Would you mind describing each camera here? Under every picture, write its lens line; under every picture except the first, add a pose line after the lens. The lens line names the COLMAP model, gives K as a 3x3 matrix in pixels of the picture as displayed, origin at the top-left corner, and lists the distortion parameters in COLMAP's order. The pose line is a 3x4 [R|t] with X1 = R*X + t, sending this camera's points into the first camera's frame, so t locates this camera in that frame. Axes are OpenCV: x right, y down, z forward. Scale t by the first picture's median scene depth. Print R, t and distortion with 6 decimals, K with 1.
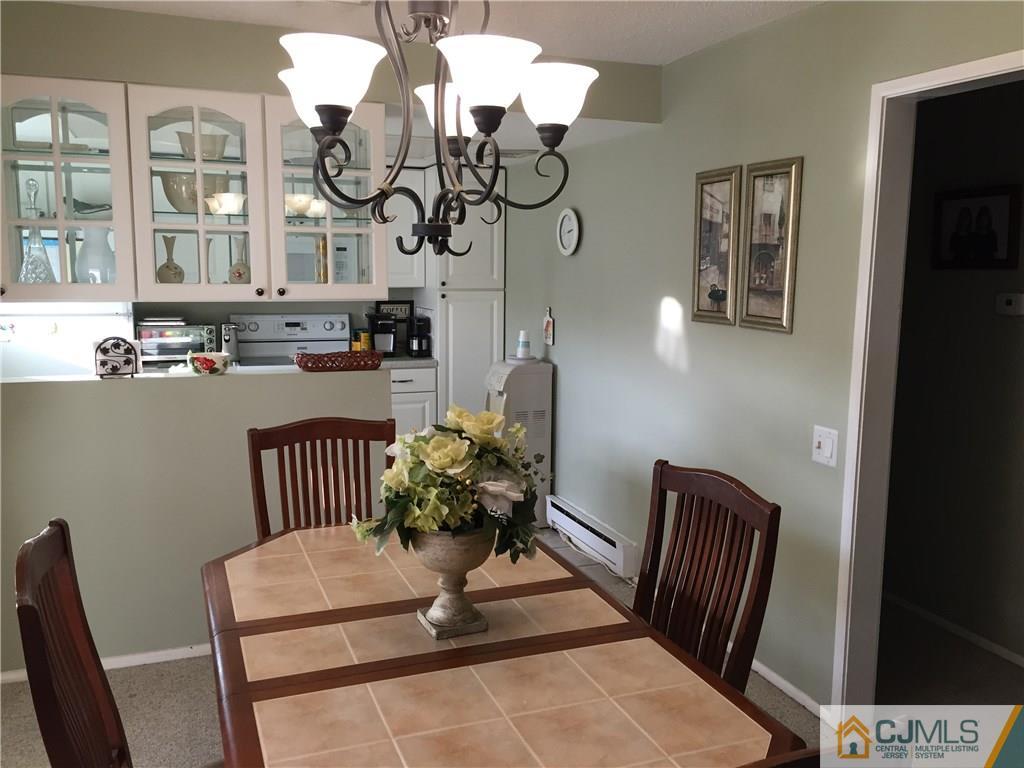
lens RADIAL K [[873.6, 0, 515.7], [0, 873.6, 375.8], [0, 0, 1]] dist [0.035352, -0.009554]
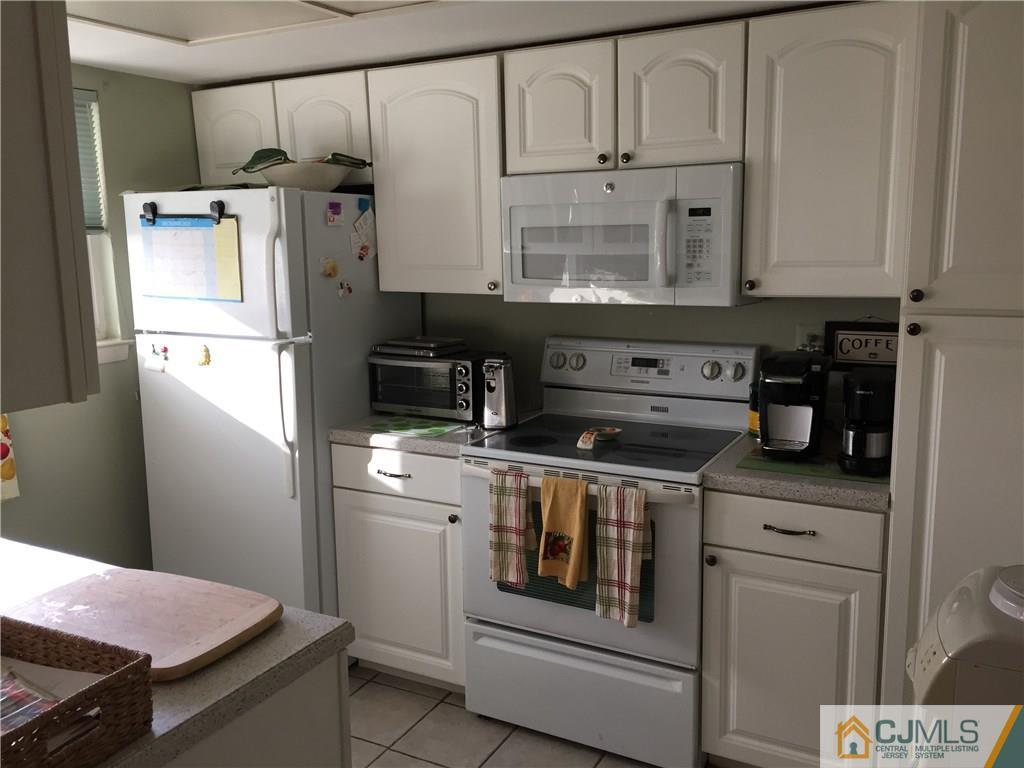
lens RADIAL K [[873.6, 0, 515.7], [0, 873.6, 375.8], [0, 0, 1]] dist [0.035352, -0.009554]
pose [[0.645273, 0.103993, -0.756841, 0.088897], [-0.072132, 0.994559, 0.075158, -0.085179], [0.760539, 0.006095, 0.649264, 0.616438]]
